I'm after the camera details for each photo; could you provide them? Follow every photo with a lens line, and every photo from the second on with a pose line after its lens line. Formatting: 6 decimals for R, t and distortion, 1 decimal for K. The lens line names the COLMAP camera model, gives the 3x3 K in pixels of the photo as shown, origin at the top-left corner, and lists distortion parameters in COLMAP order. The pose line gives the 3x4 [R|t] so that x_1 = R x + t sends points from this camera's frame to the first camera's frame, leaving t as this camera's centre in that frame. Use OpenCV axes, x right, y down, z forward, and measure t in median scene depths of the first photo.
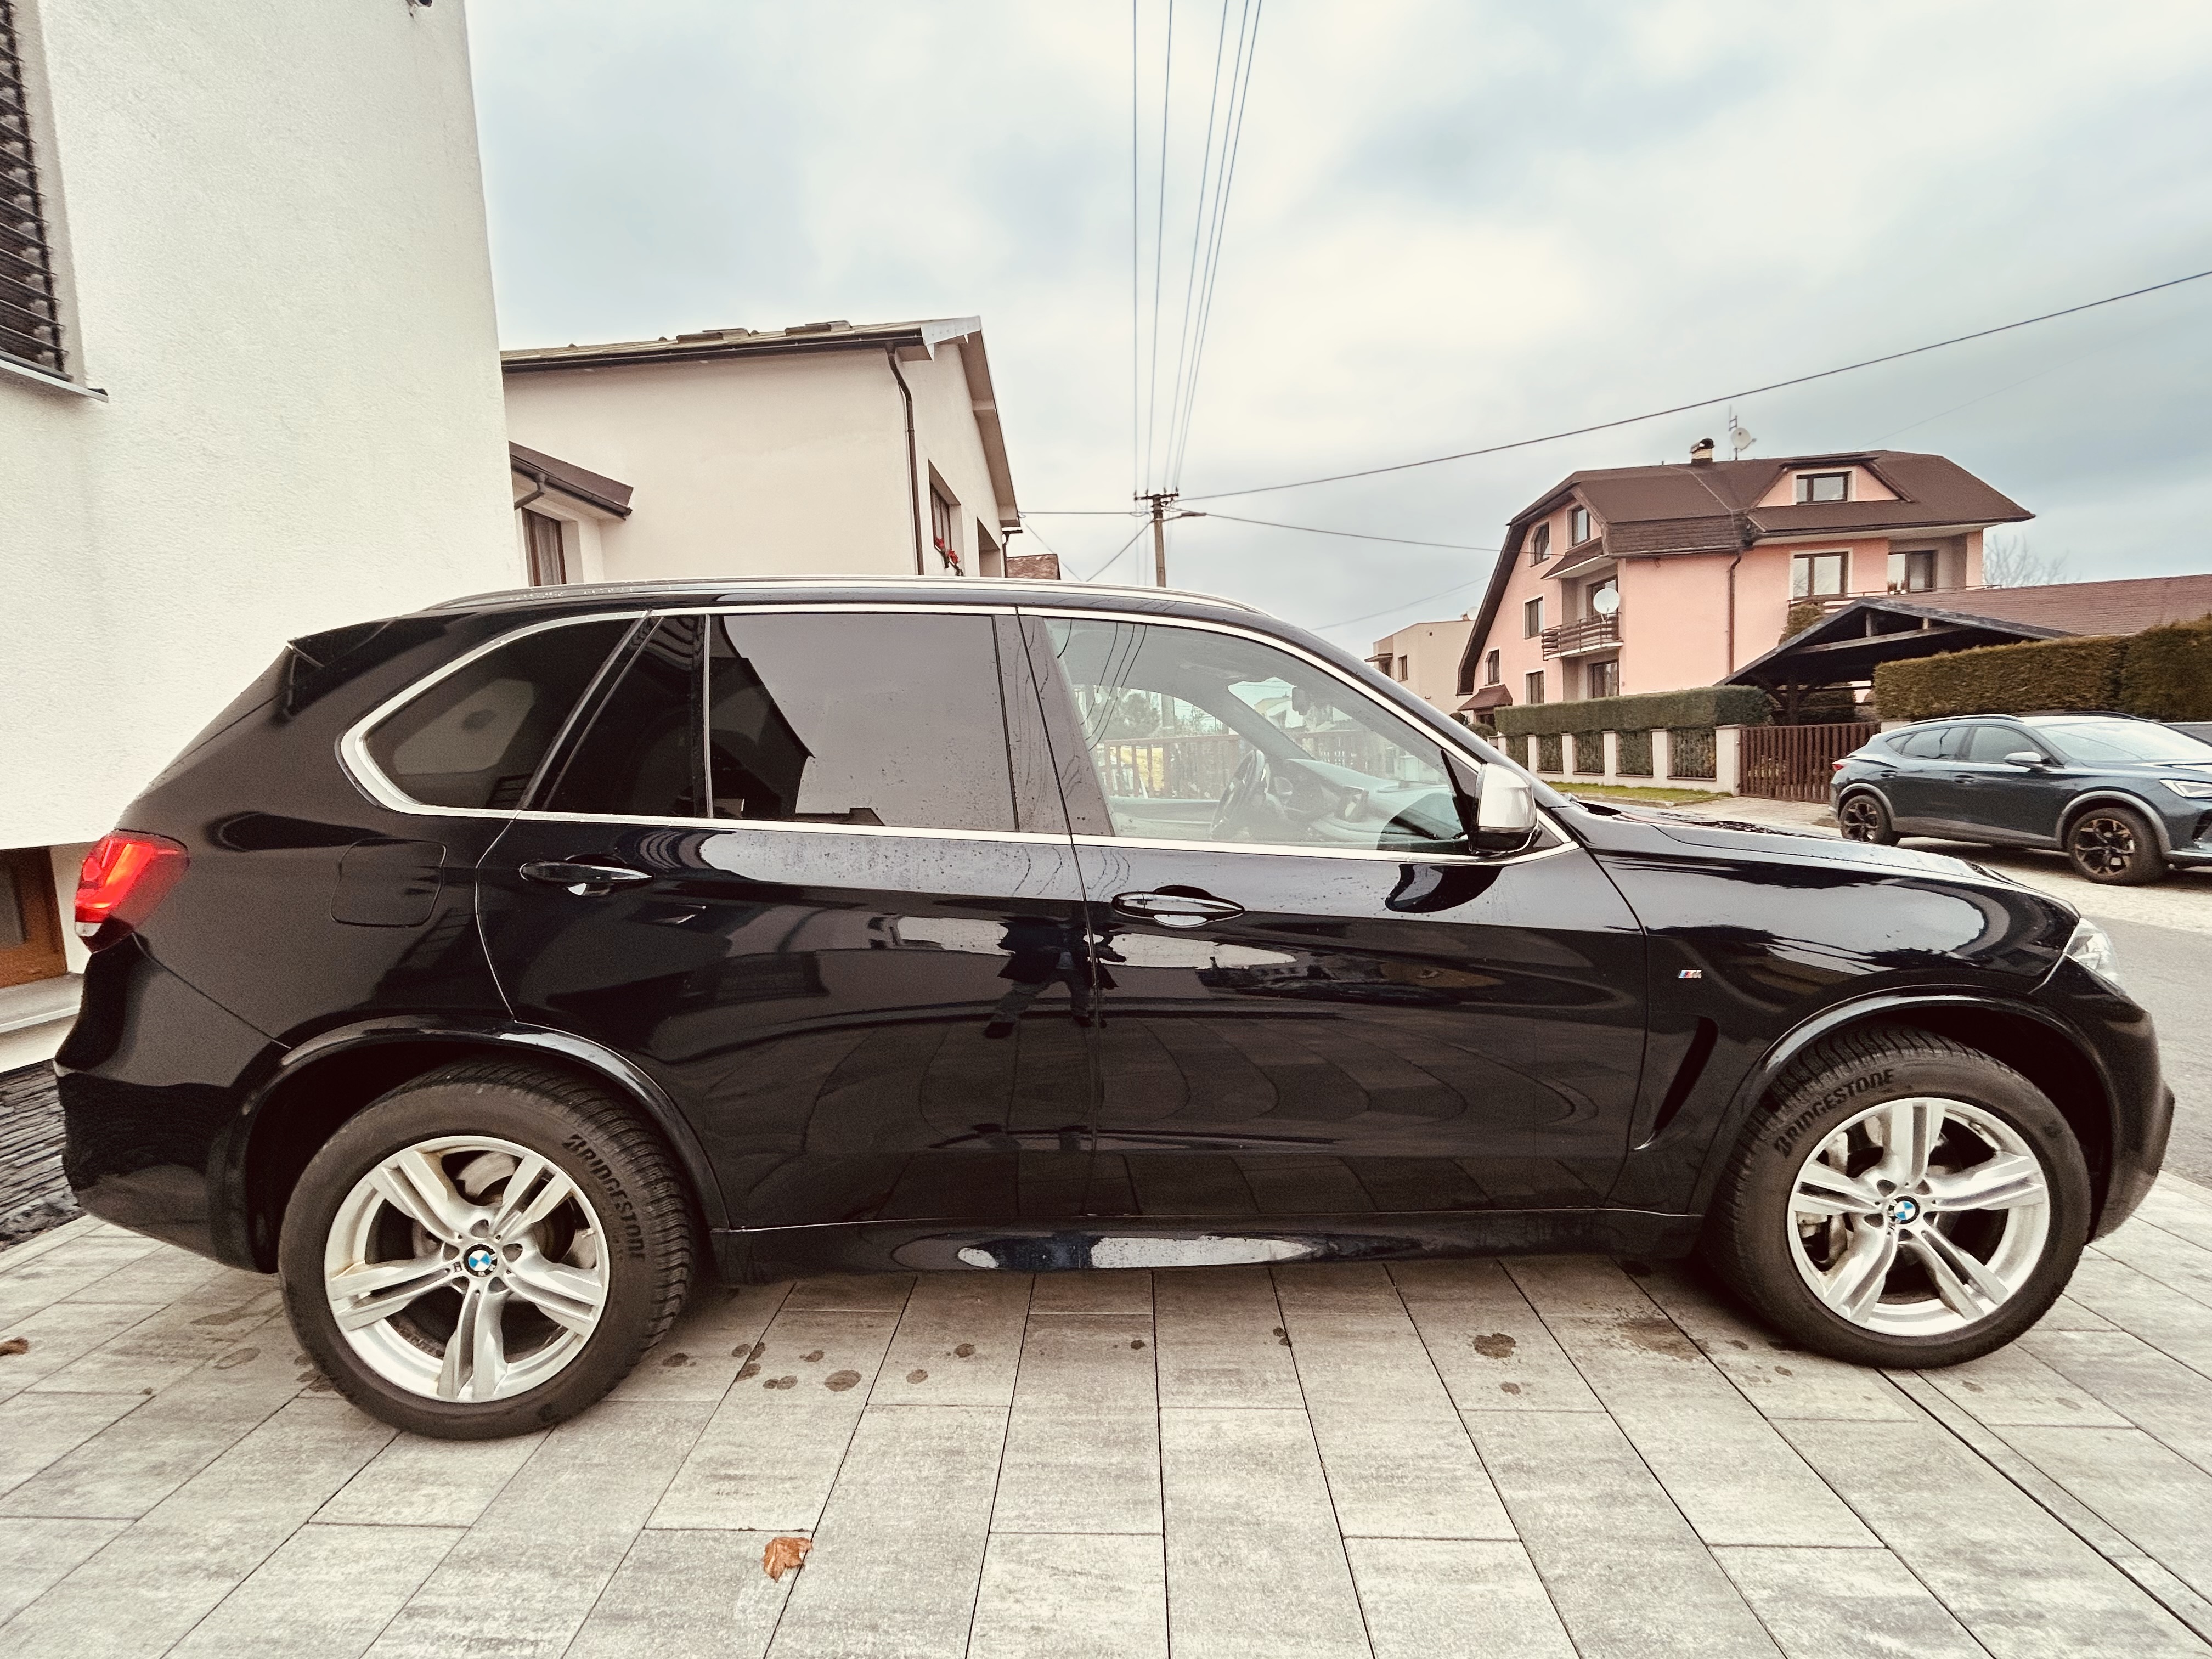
lens RADIAL K [[903.8, 0, 1106.0], [0, 903.8, 829.5], [0, 0, 1]] dist [0.004708, -0.000062]
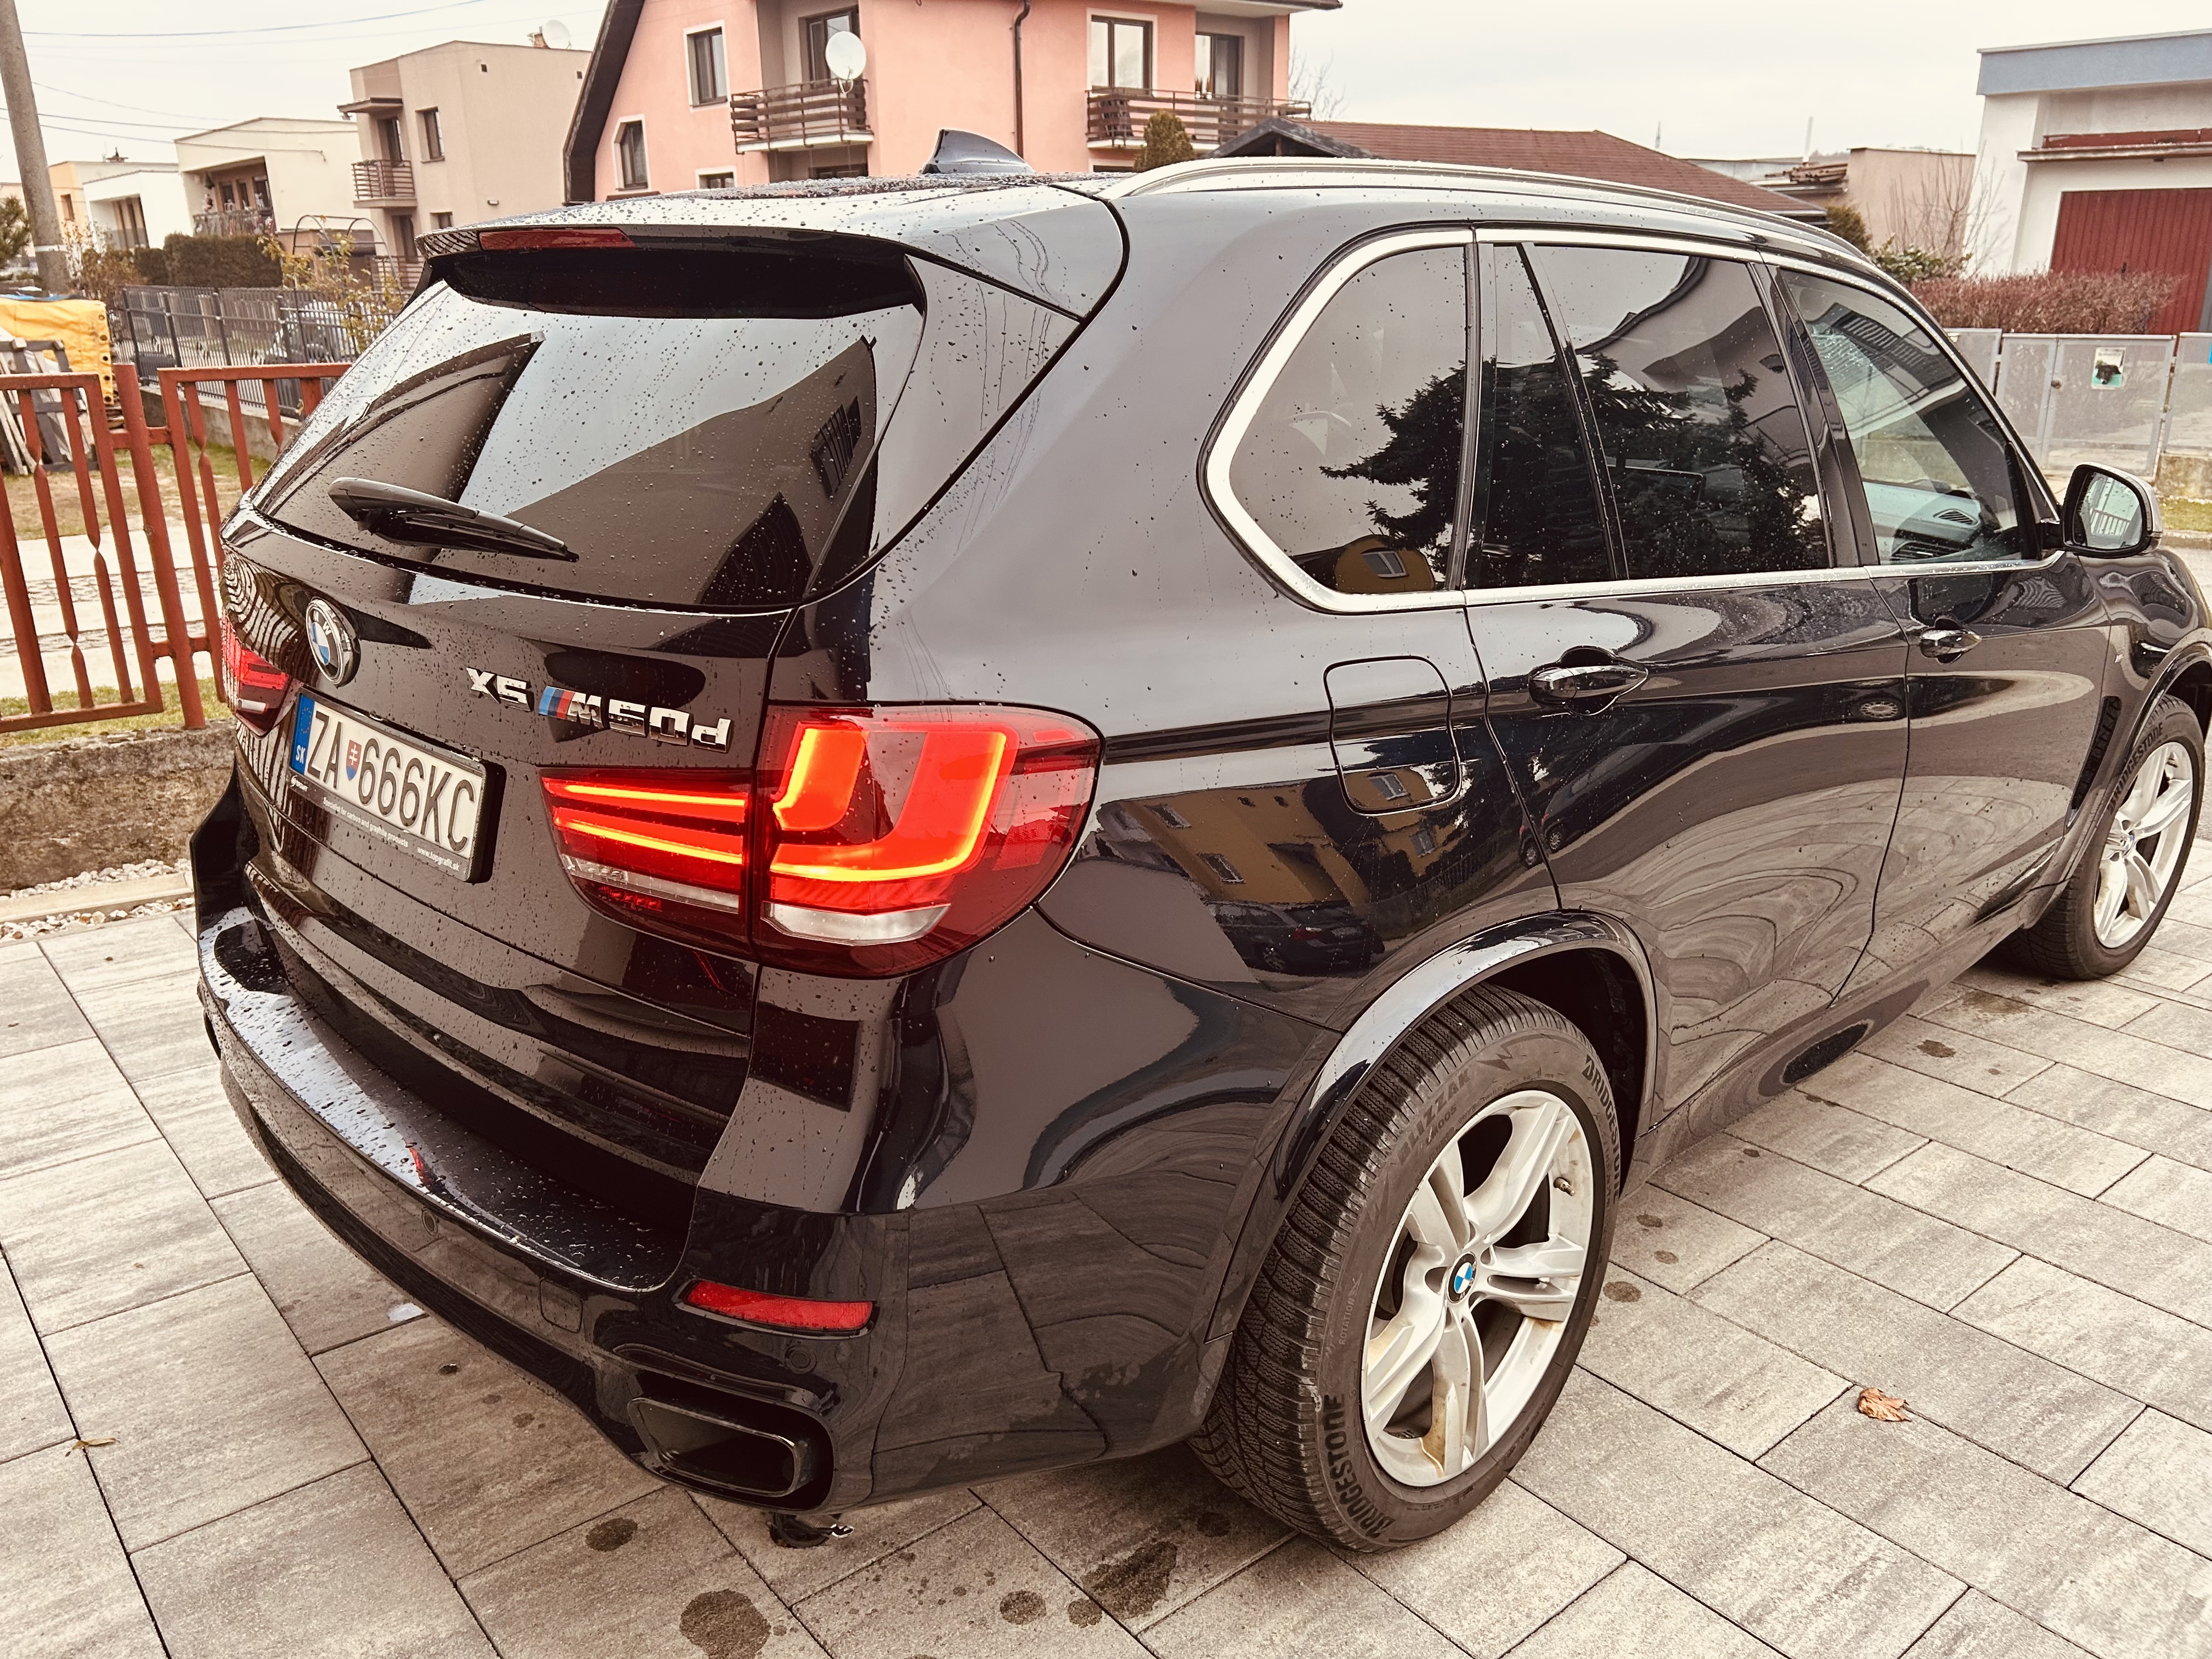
lens RADIAL K [[1700.7, 0, 1106.0], [0, 1700.7, 829.5], [0, 0, 1]] dist [0.054575, -0.001632]
pose [[0.739504, -0.174742, 0.650076, -0.128727], [0.034269, 0.974240, 0.222895, -0.011639], [-0.672279, -0.142554, 0.726443, 0.022491]]
